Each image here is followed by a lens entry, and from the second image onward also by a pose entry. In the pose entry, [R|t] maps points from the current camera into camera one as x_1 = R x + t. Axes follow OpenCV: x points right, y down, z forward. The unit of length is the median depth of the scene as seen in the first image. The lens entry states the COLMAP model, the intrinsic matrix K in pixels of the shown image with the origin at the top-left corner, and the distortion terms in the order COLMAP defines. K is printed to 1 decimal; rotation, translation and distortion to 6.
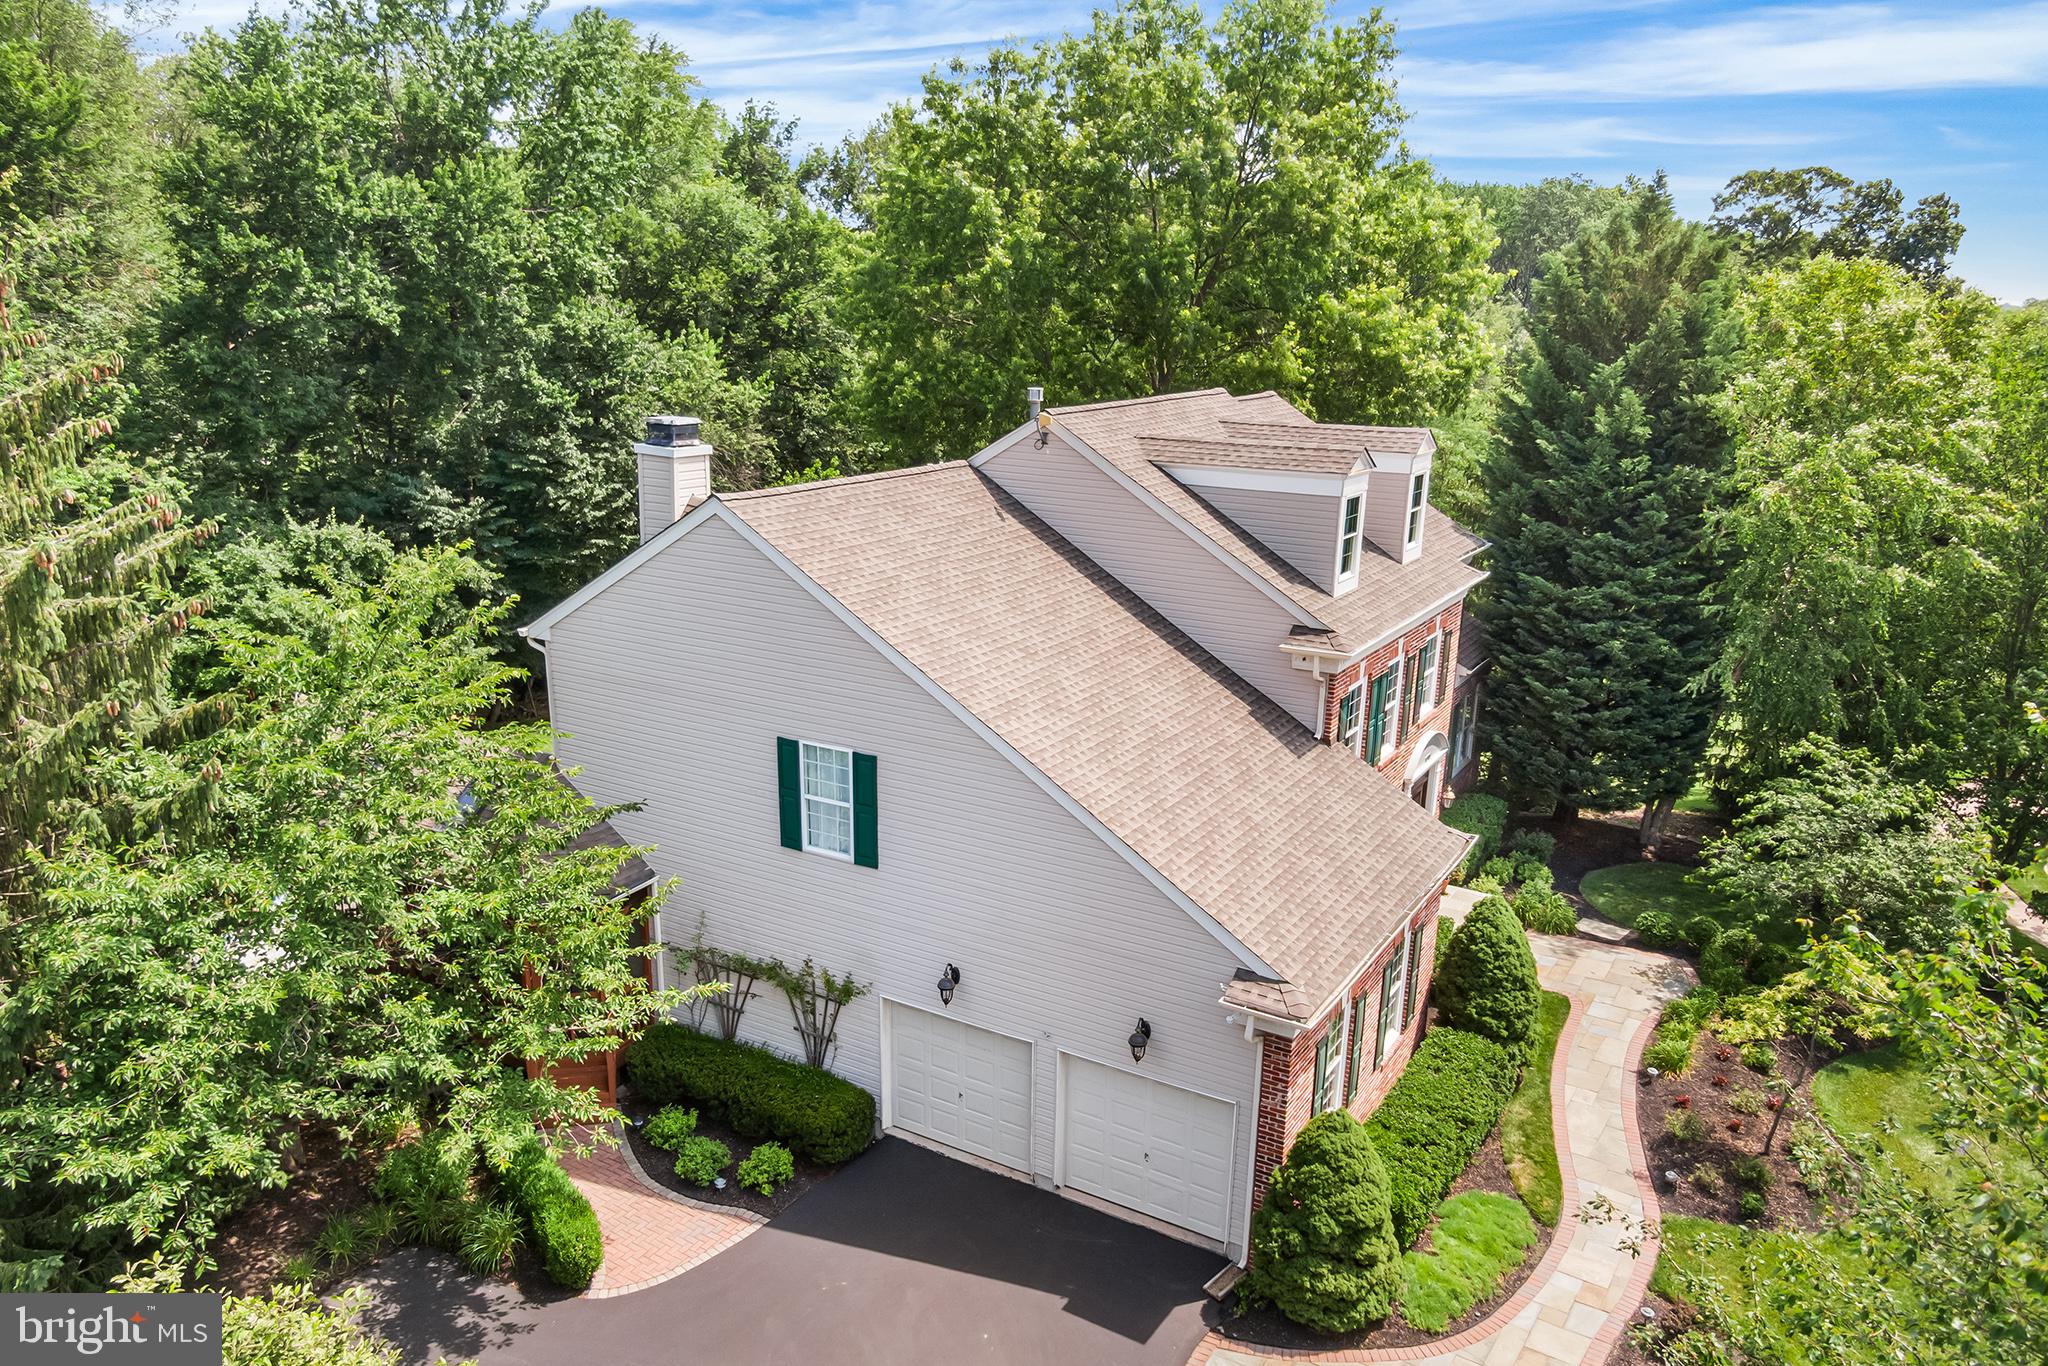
lens RADIAL K [[1429.8, 0, 1022.1], [0, 1429.8, 712.3], [0, 0, 1]] dist [0.036828, -0.064829]
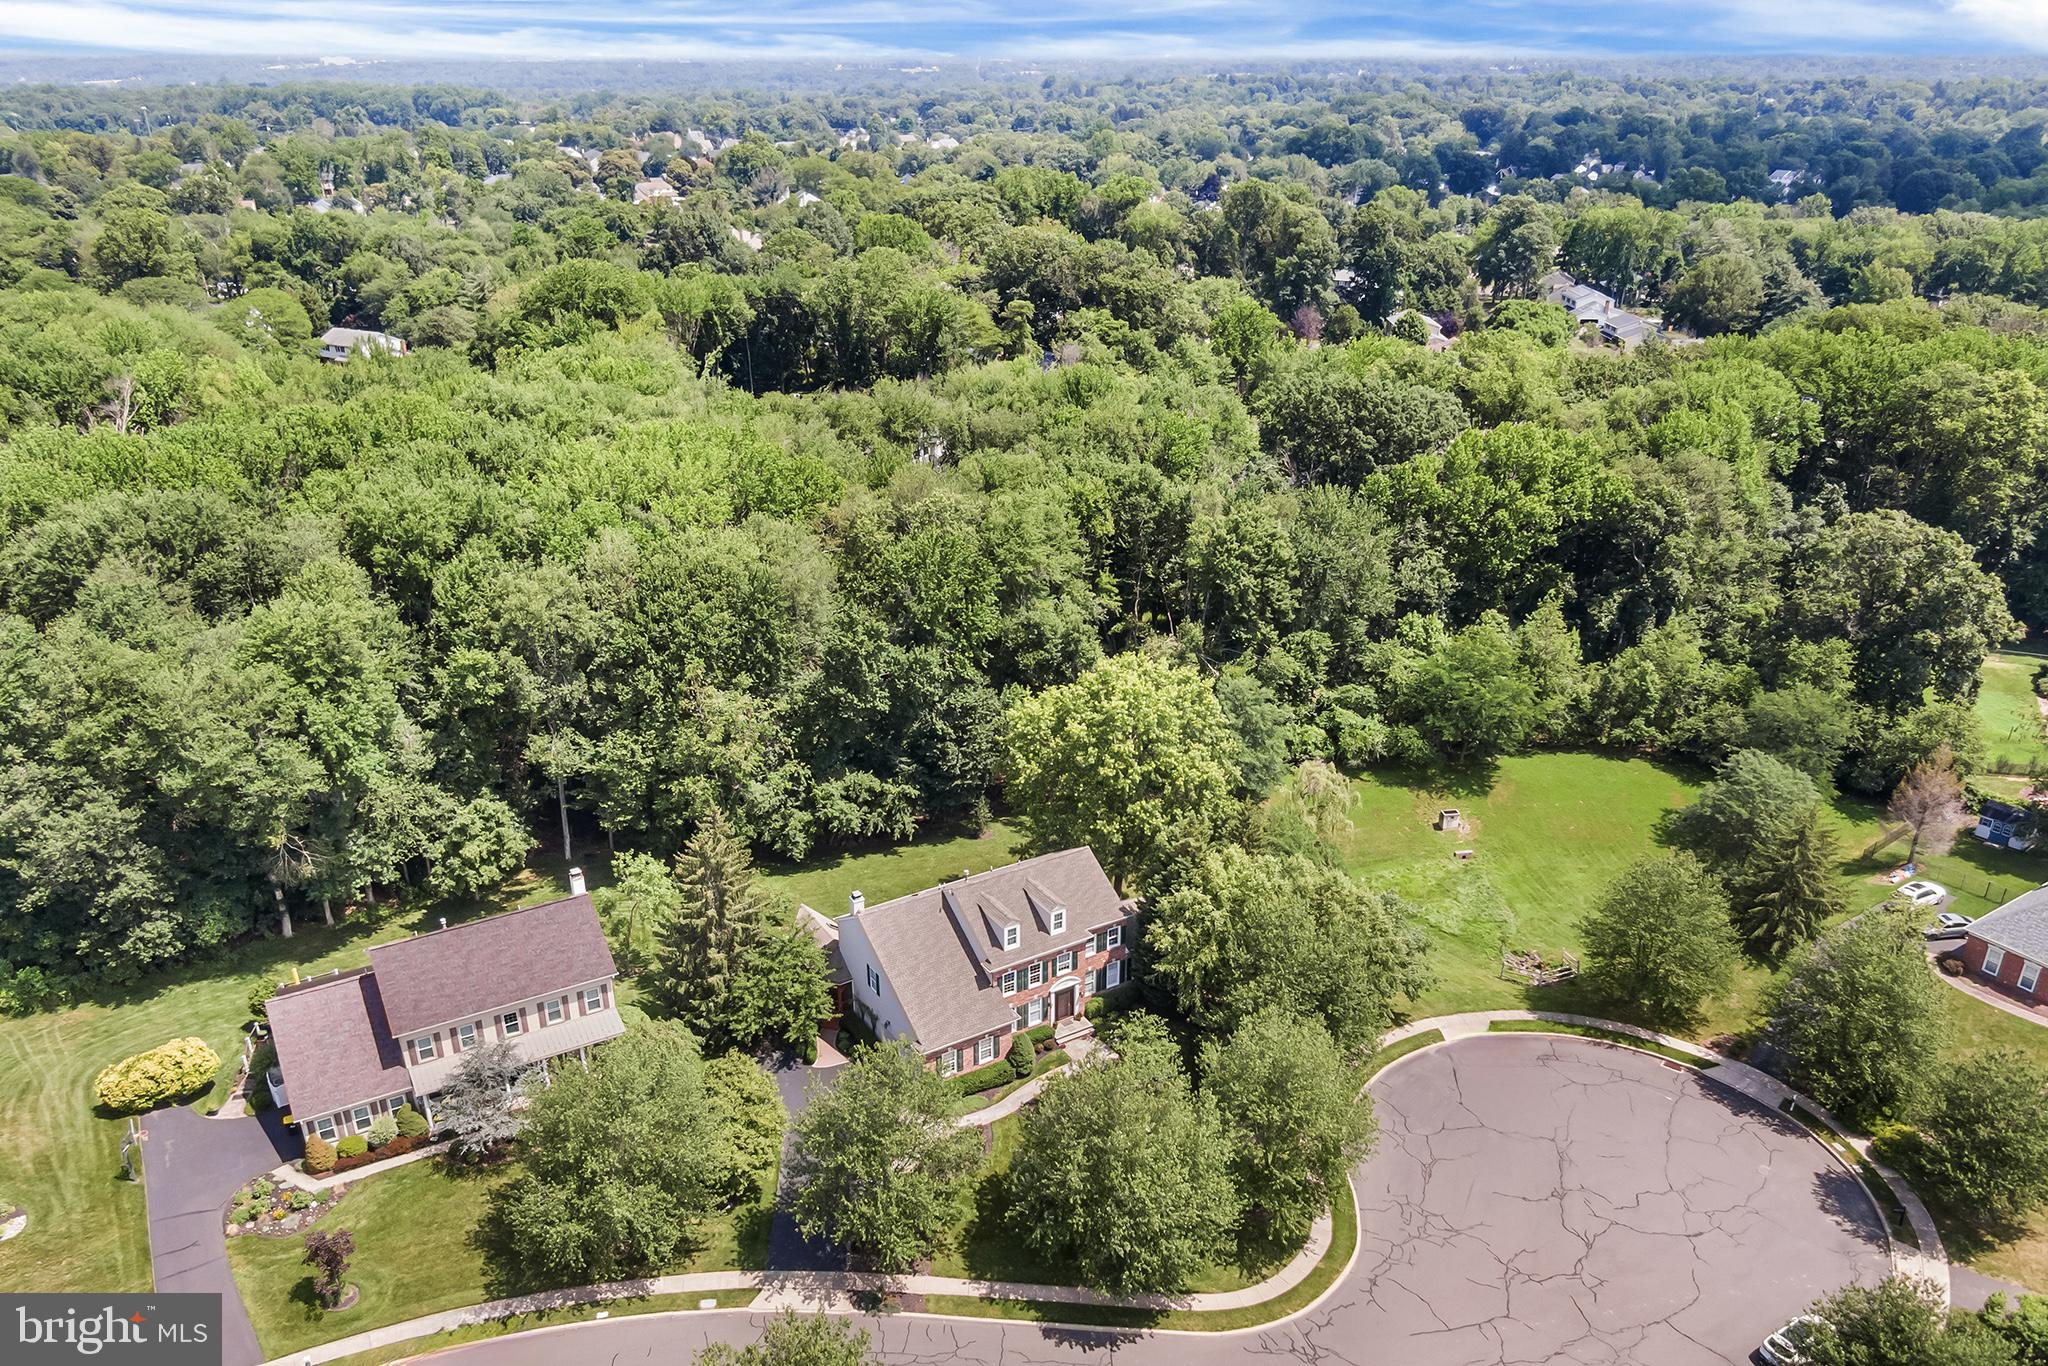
lens RADIAL K [[1429.8, 0, 1022.1], [0, 1429.8, 712.3], [0, 0, 1]] dist [0.036828, -0.064829]
pose [[0.876452, 0.194268, -0.440558, 0.982661], [-0.134557, 0.977360, 0.163286, -0.736399], [0.462305, -0.083832, 0.882749, -1.278868]]
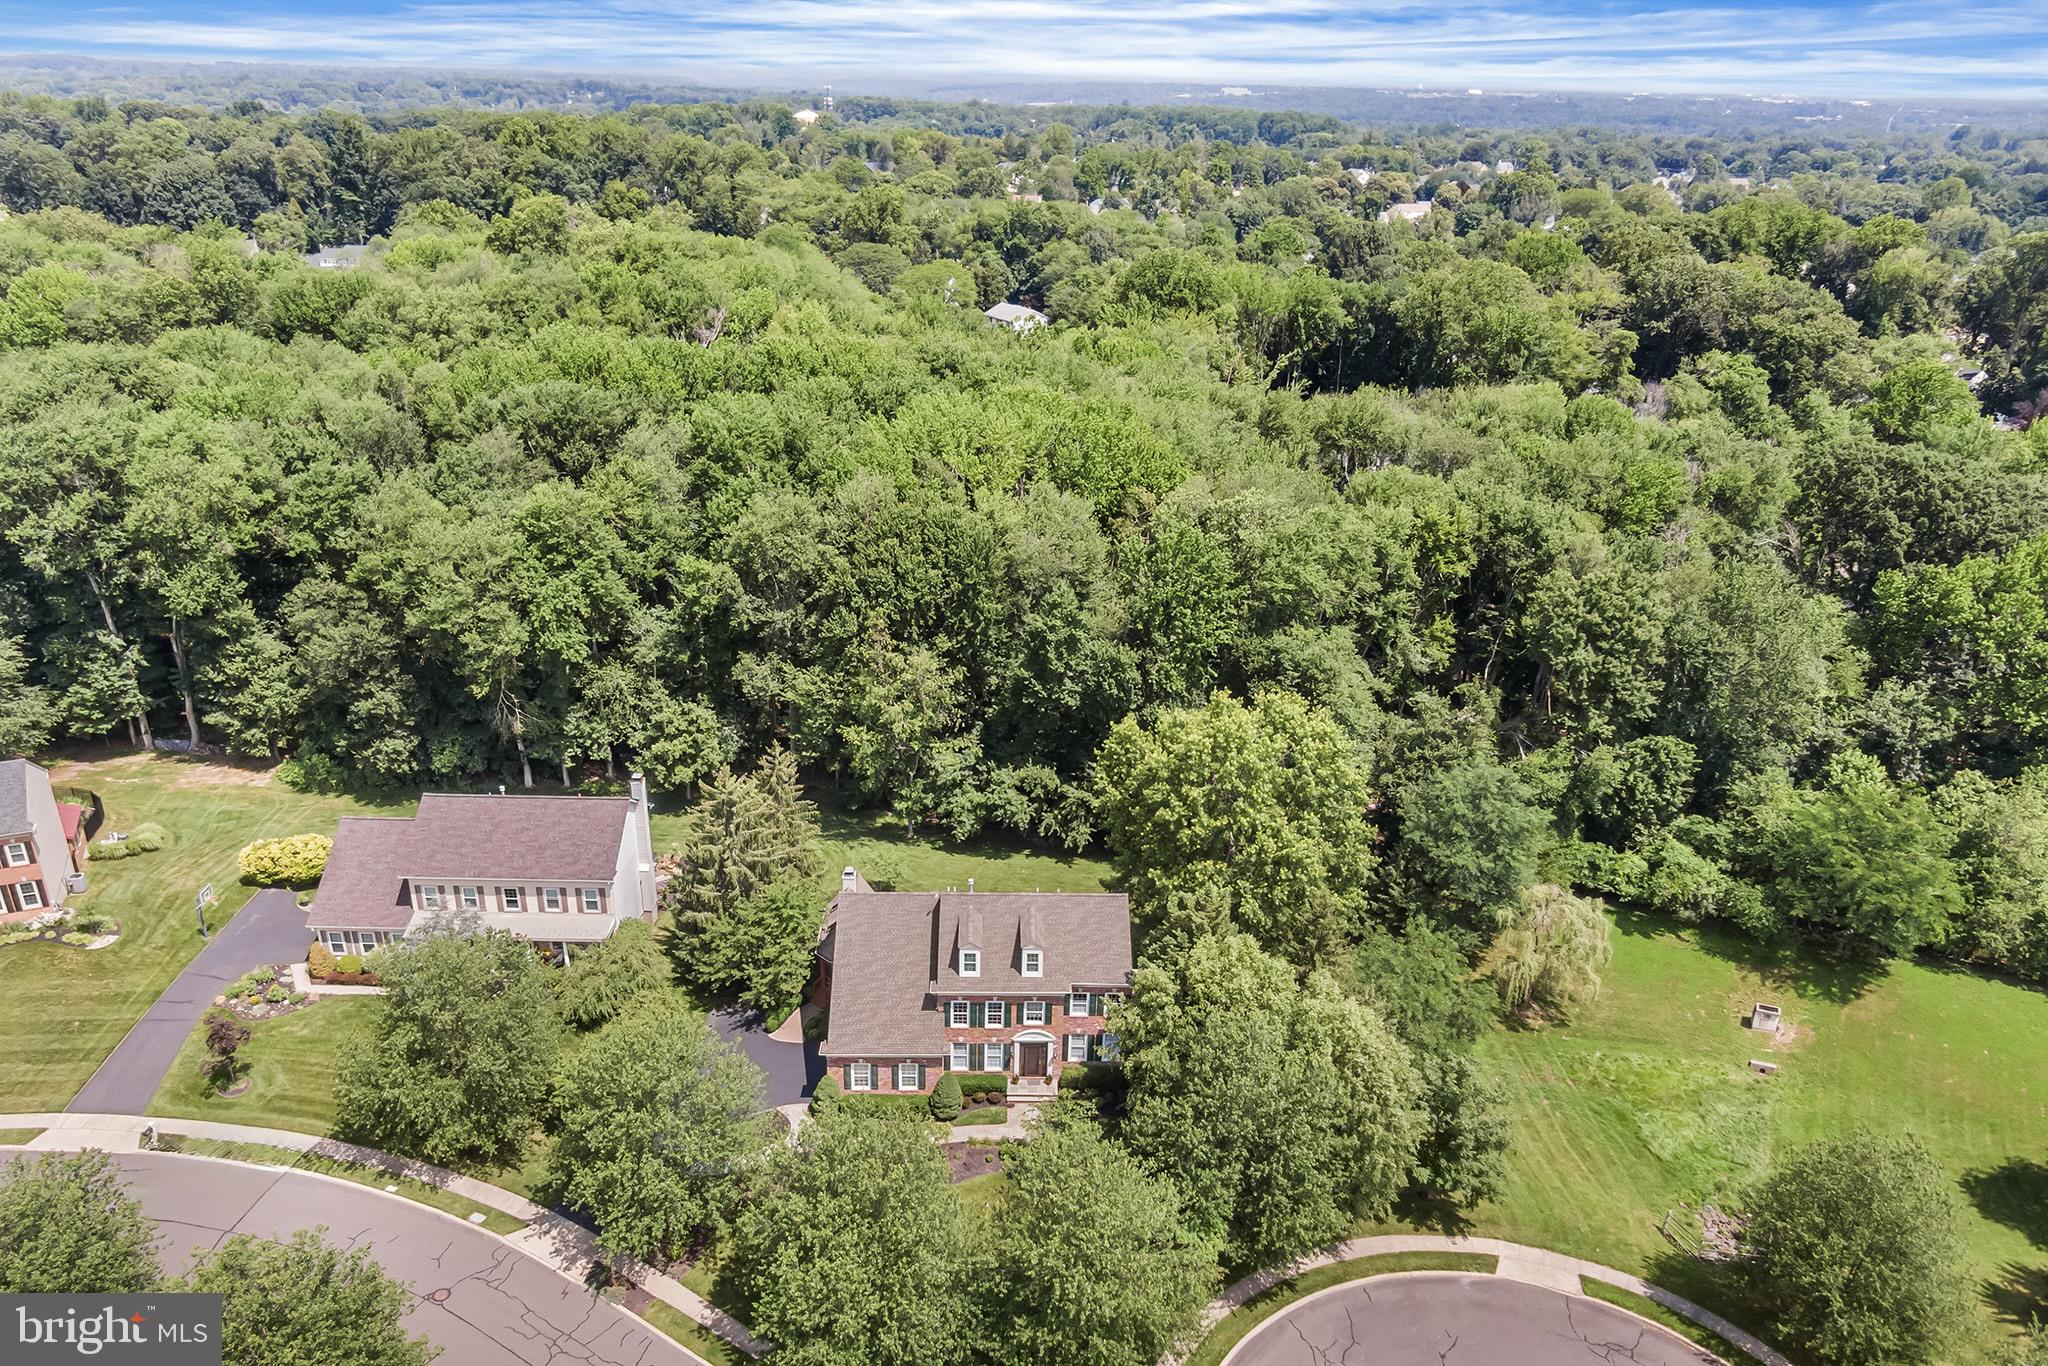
lens RADIAL K [[1429.8, 0, 1022.1], [0, 1429.8, 712.3], [0, 0, 1]] dist [0.036828, -0.064829]
pose [[0.532686, 0.350281, -0.770421, 1.430844], [-0.265424, 0.933544, 0.240927, -0.827295], [0.803614, 0.076150, 0.590259, -0.546074]]
